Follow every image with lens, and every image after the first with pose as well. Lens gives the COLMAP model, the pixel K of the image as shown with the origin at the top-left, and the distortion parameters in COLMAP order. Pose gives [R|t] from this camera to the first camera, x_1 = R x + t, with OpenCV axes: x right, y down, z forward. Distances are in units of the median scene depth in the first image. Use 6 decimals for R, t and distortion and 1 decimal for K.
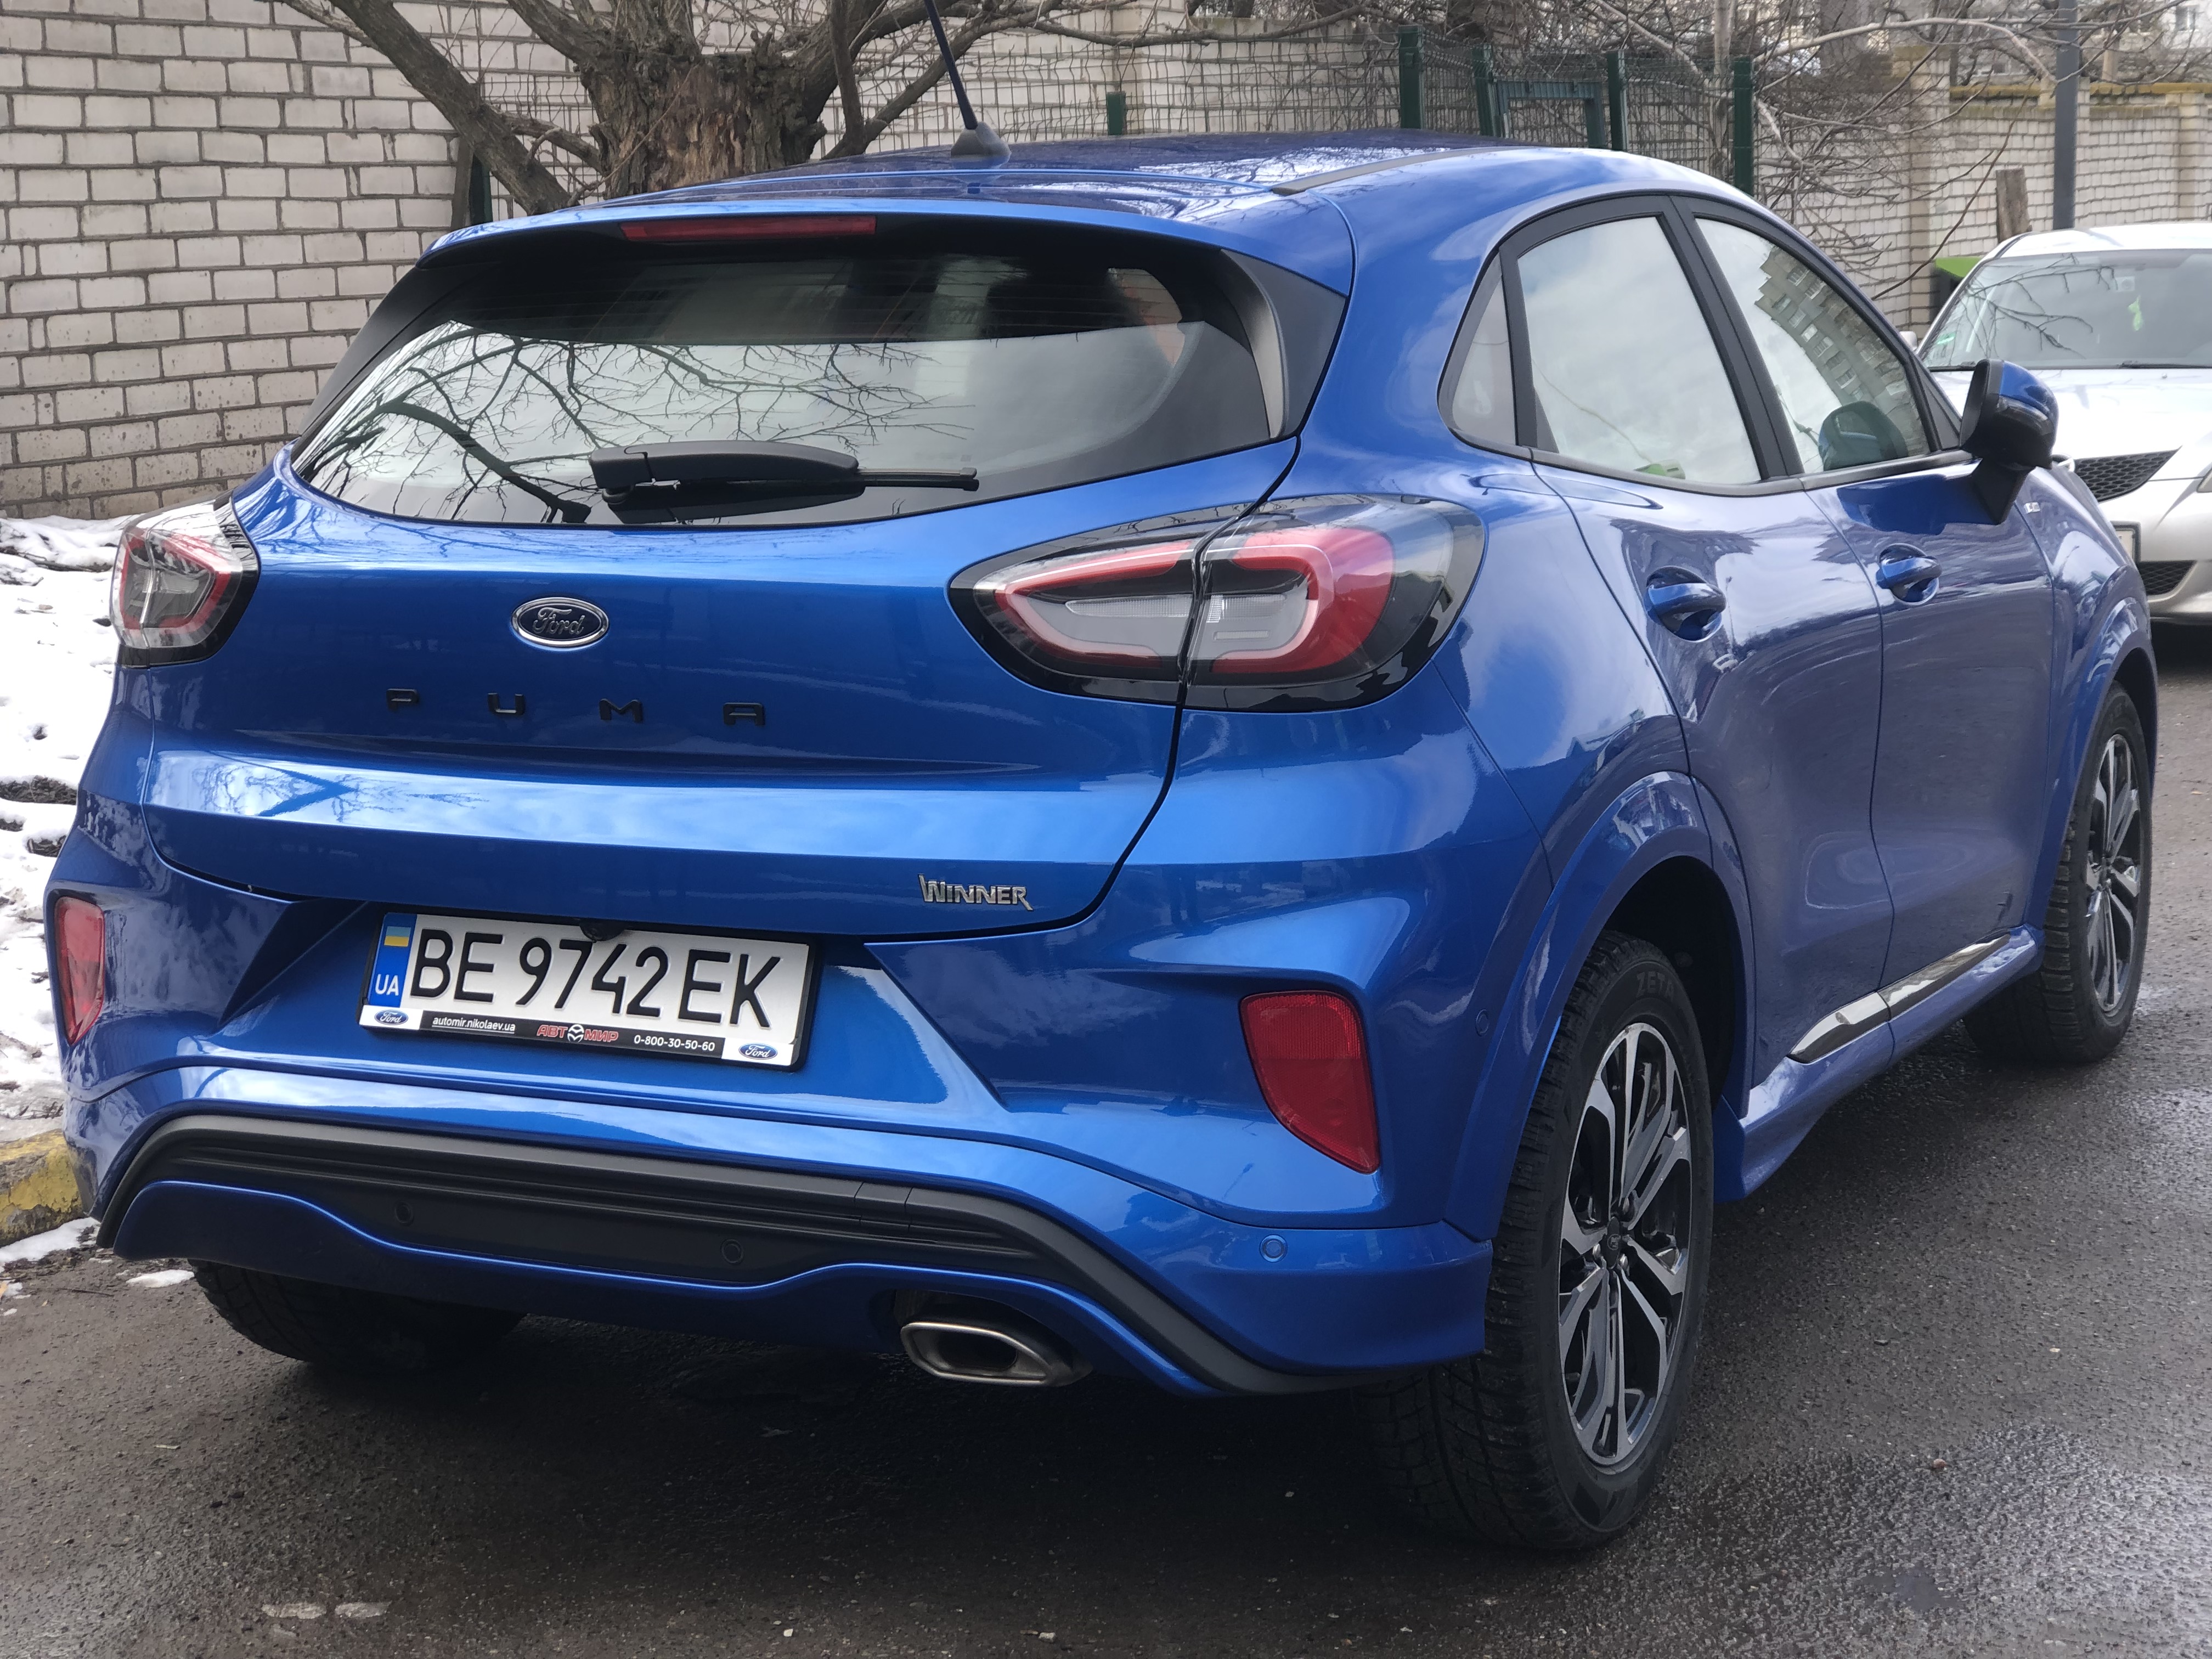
lens RADIAL K [[3648.8, 0, 1106.0], [0, 3648.8, 829.5], [0, 0, 1]] dist [-0.078570, 1.081083]
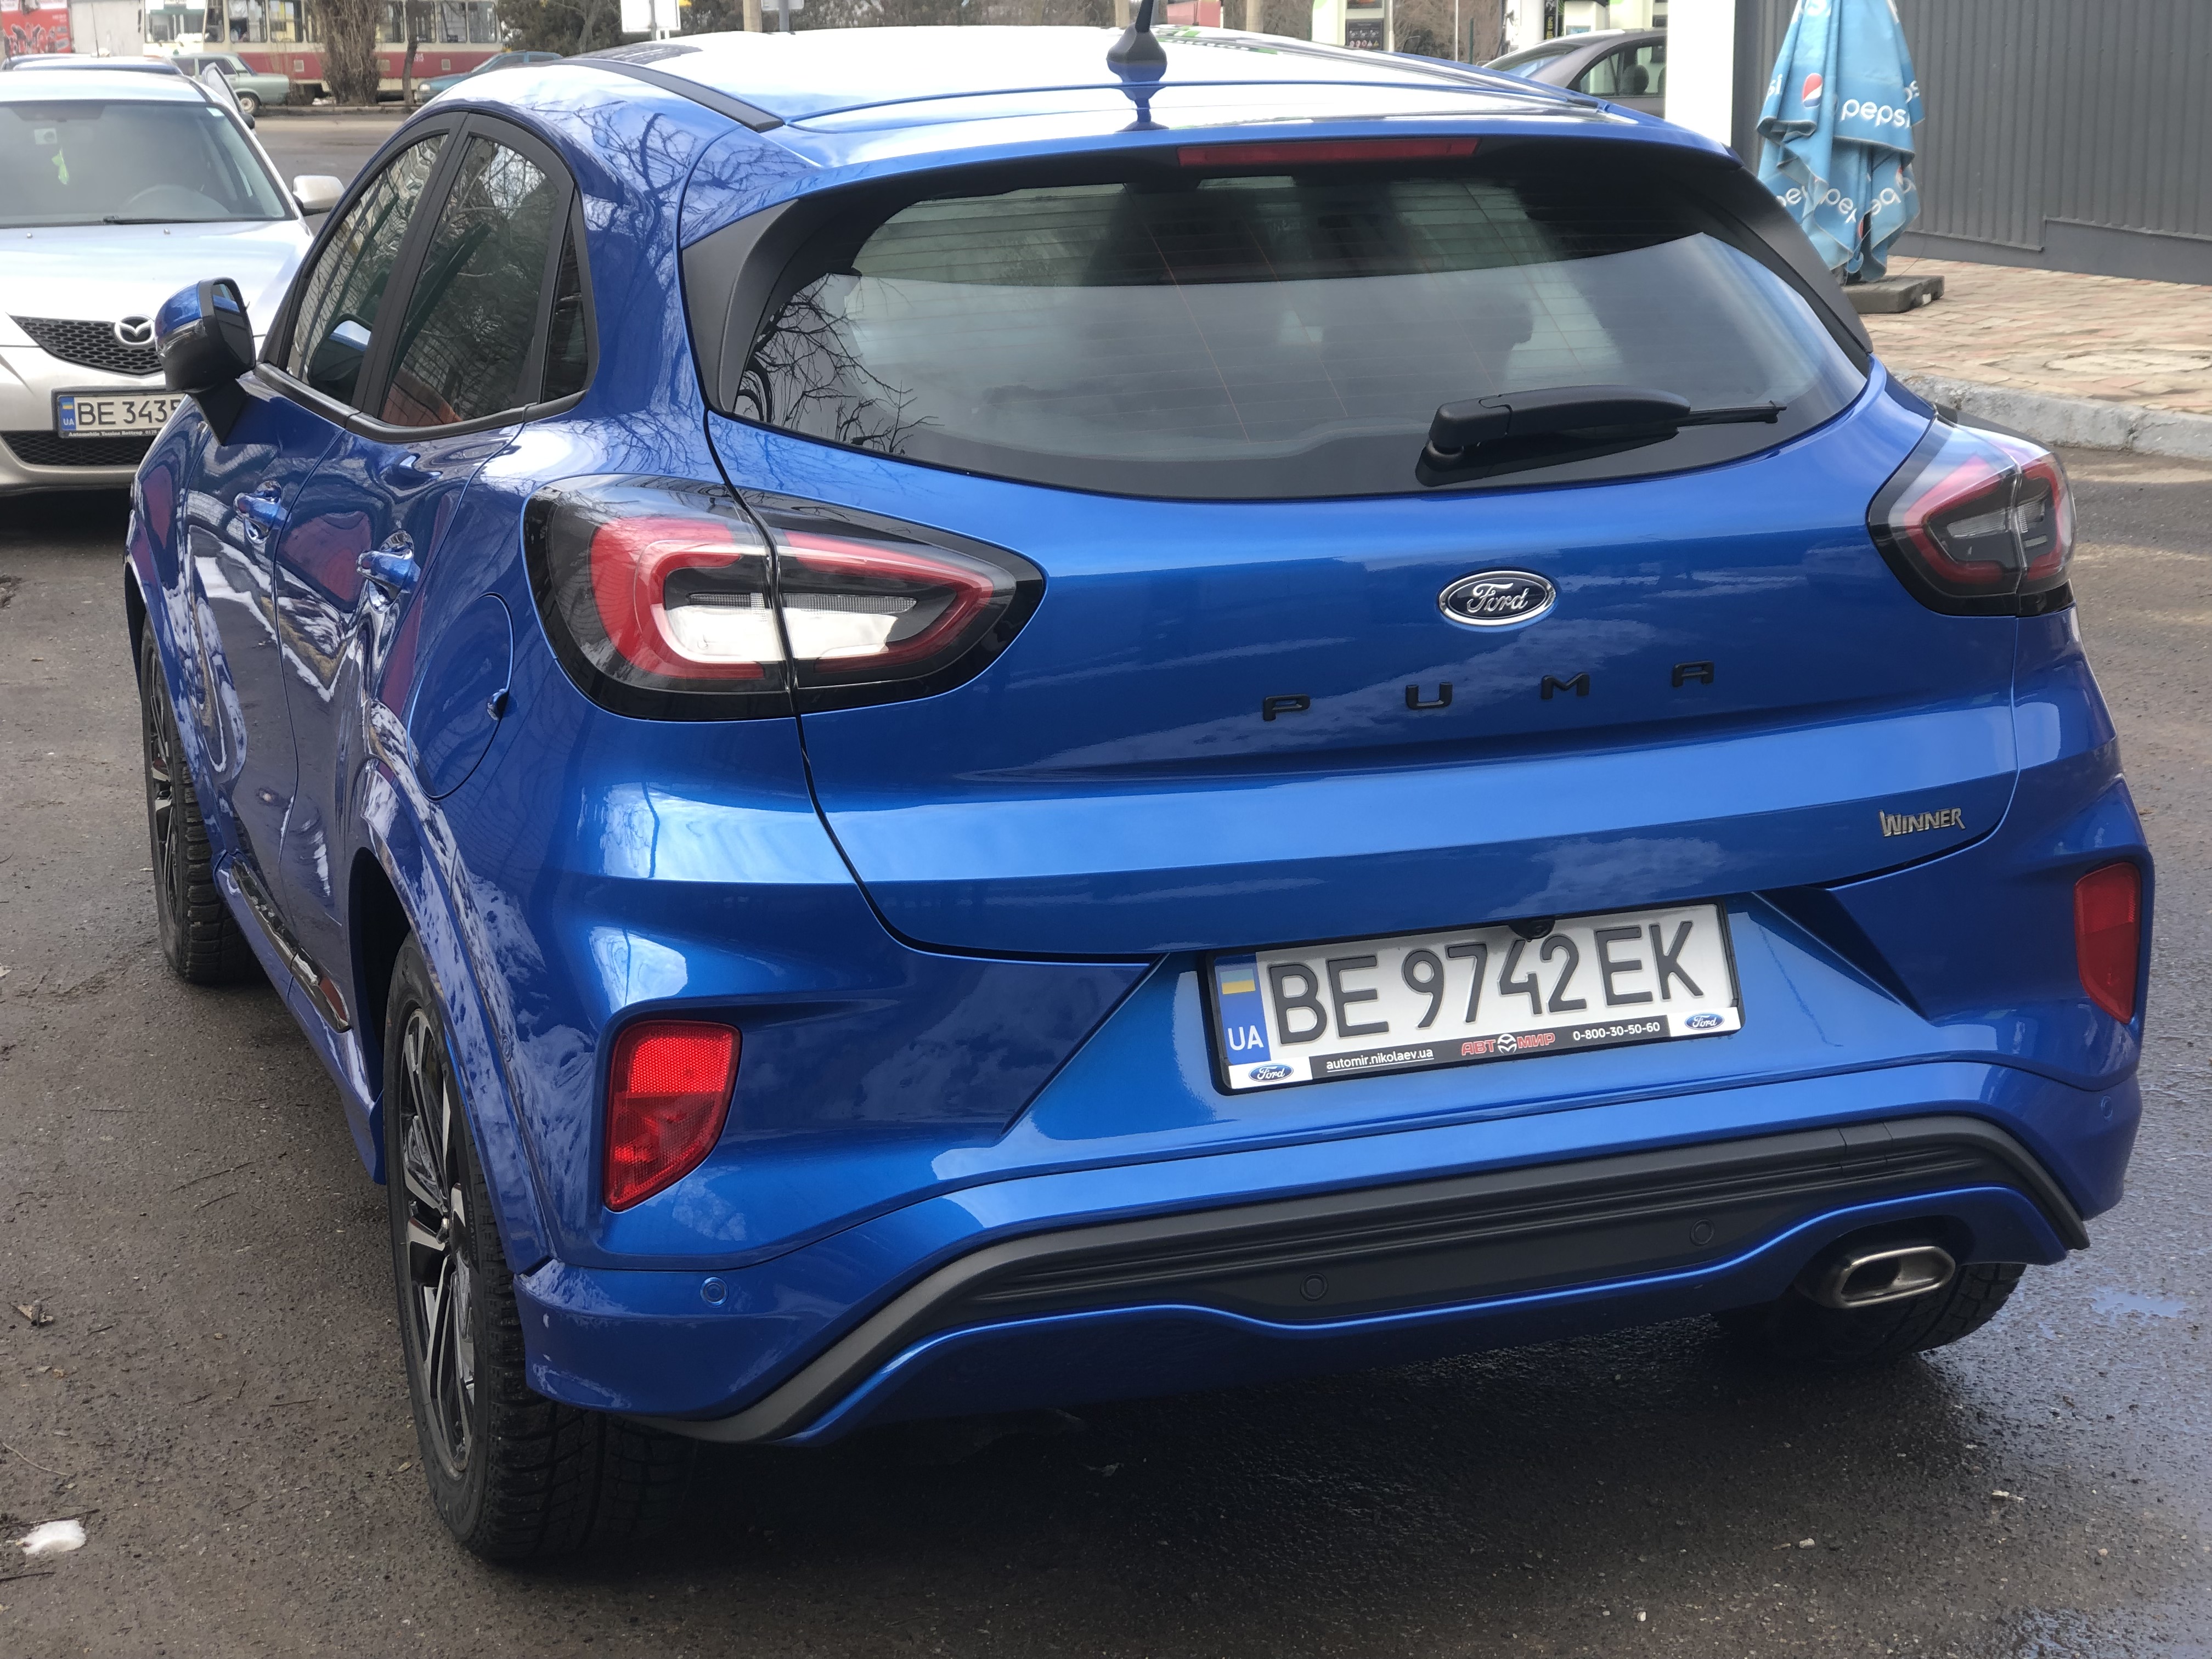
lens RADIAL K [[3639.6, 0, 1103.3], [0, 3639.6, 800.2], [0, 0, 1]] dist [0.032532, 0.170399]
pose [[0.692542, -0.142170, 0.707230, -0.855561], [0.114122, 0.989633, 0.087188, -0.096365], [-0.712294, 0.020329, 0.701587, 0.426949]]
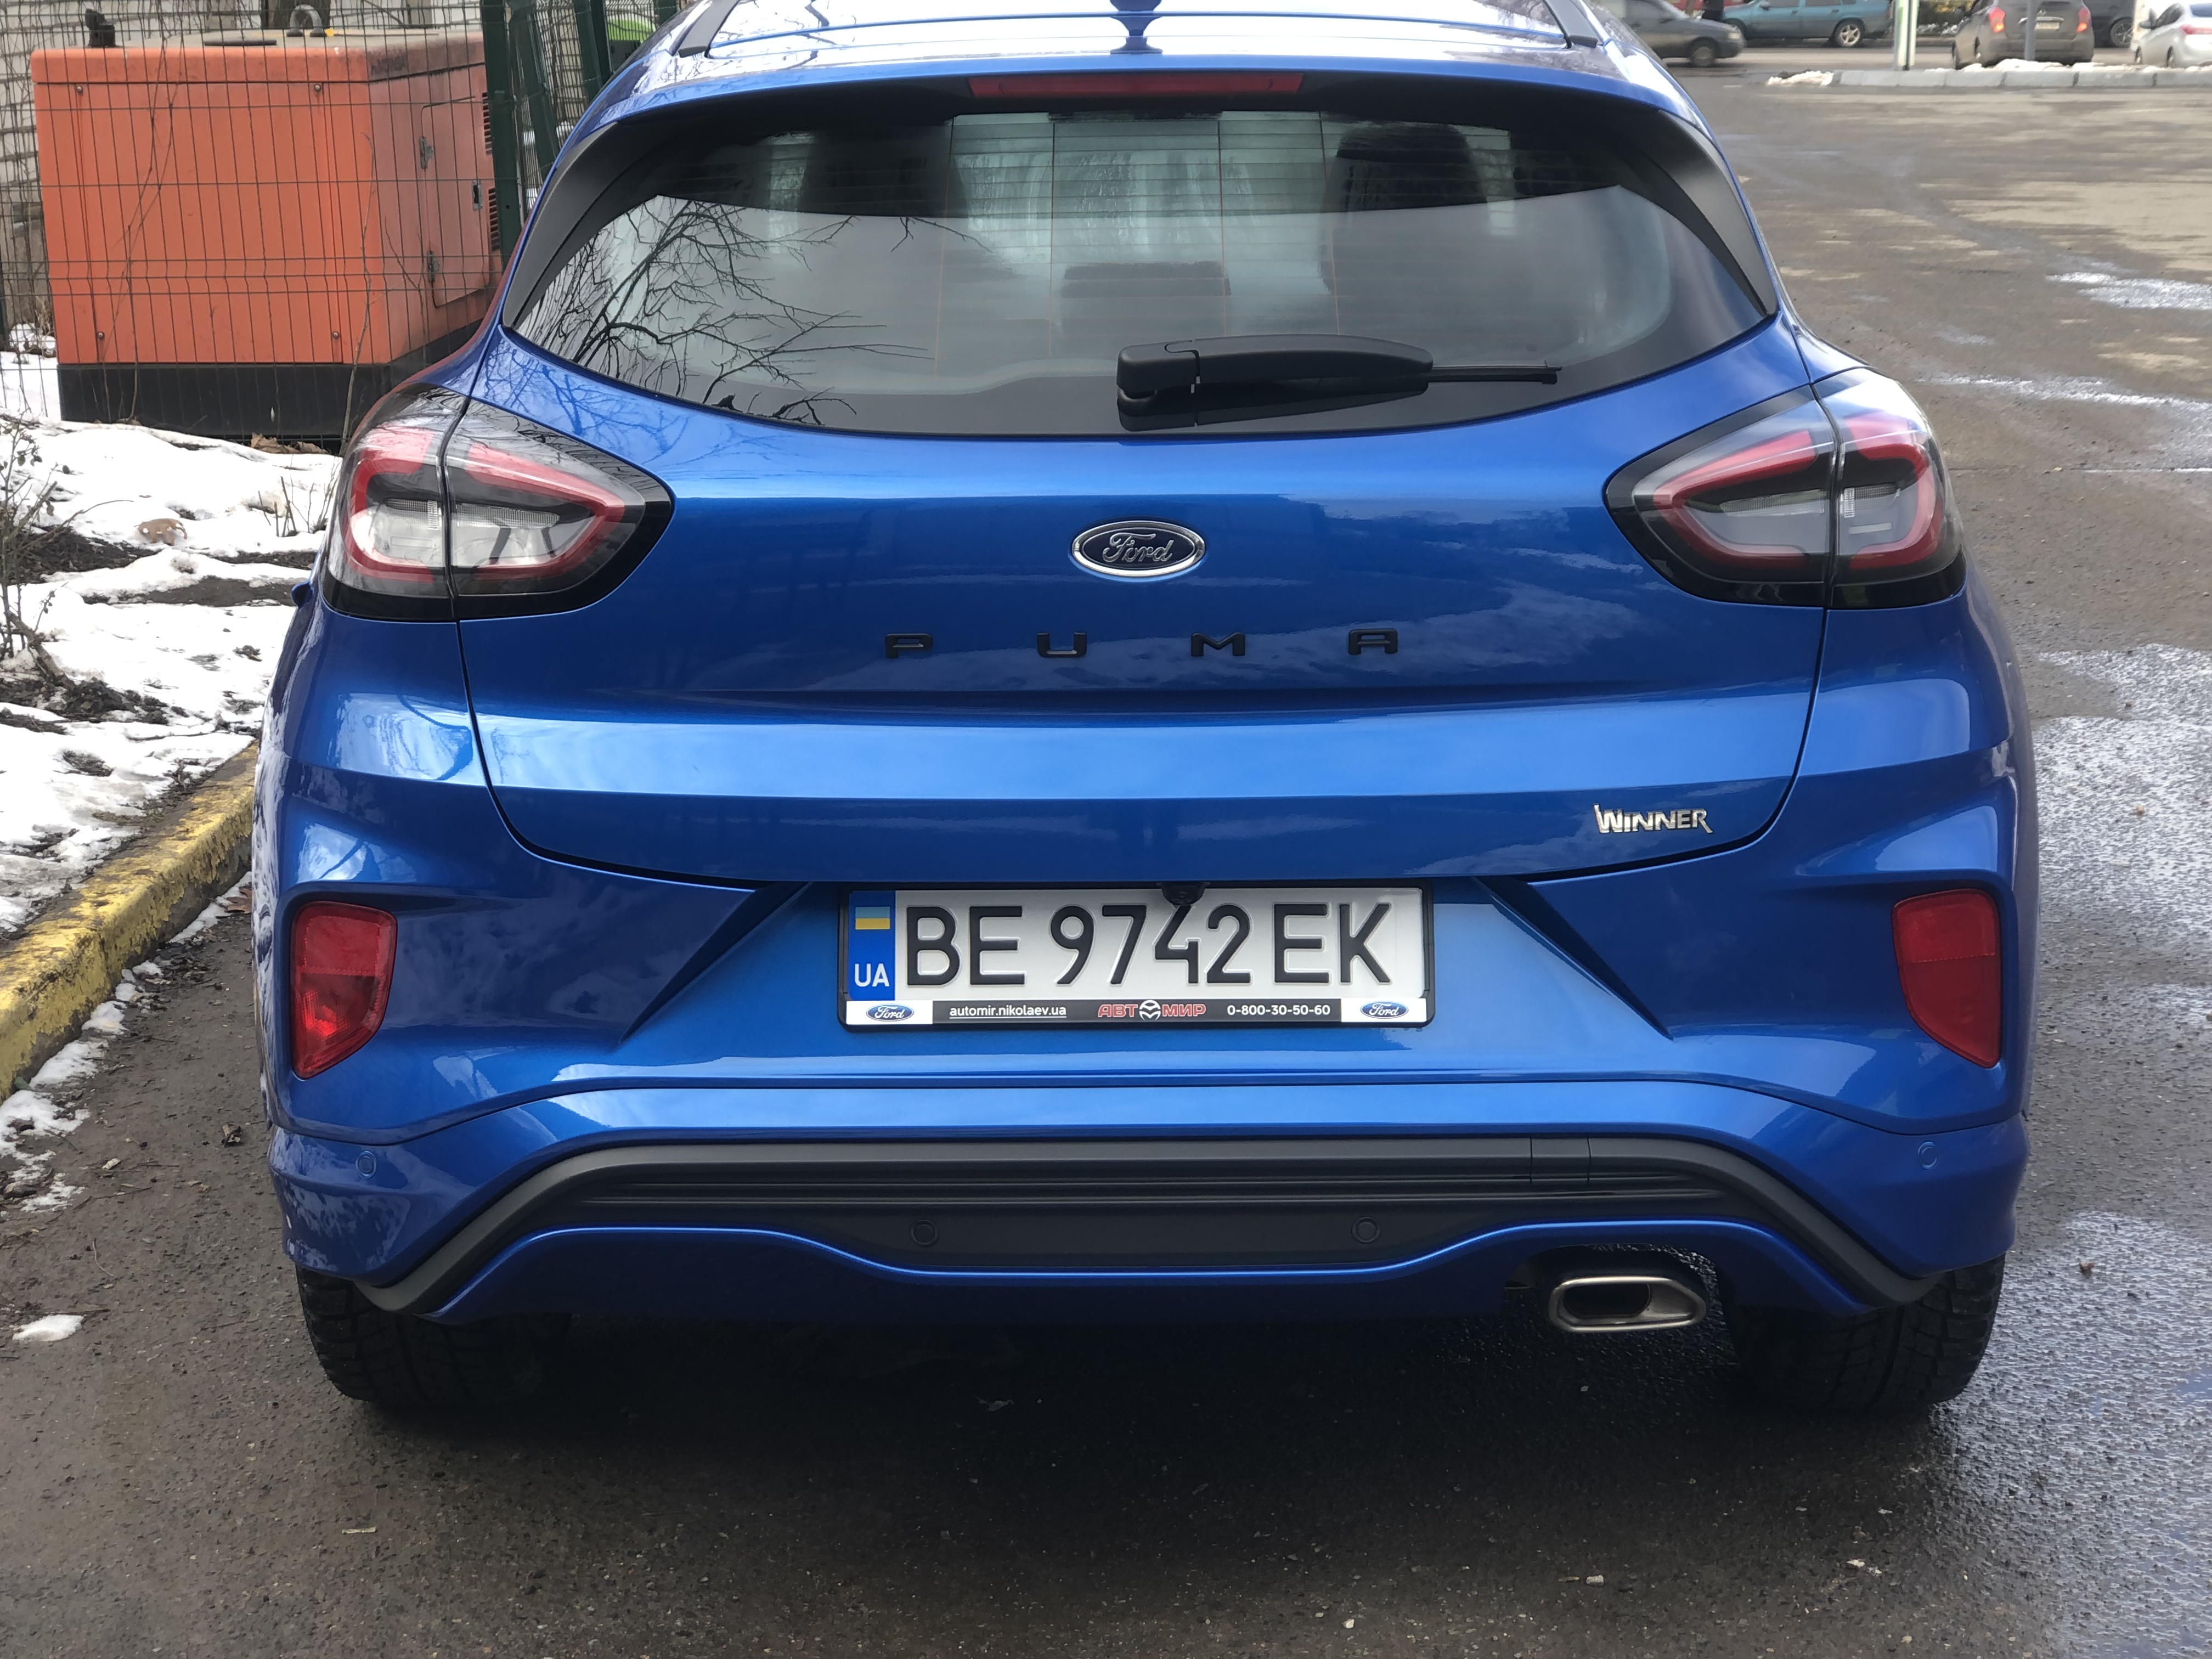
lens RADIAL K [[3648.8, 0, 1106.0], [0, 3648.8, 829.5], [0, 0, 1]] dist [-0.078570, 1.081083]
pose [[0.900172, -0.087649, 0.426623, -0.530513], [0.058712, 0.995020, 0.080545, -0.060194], [-0.431558, -0.047456, 0.900836, 0.204876]]
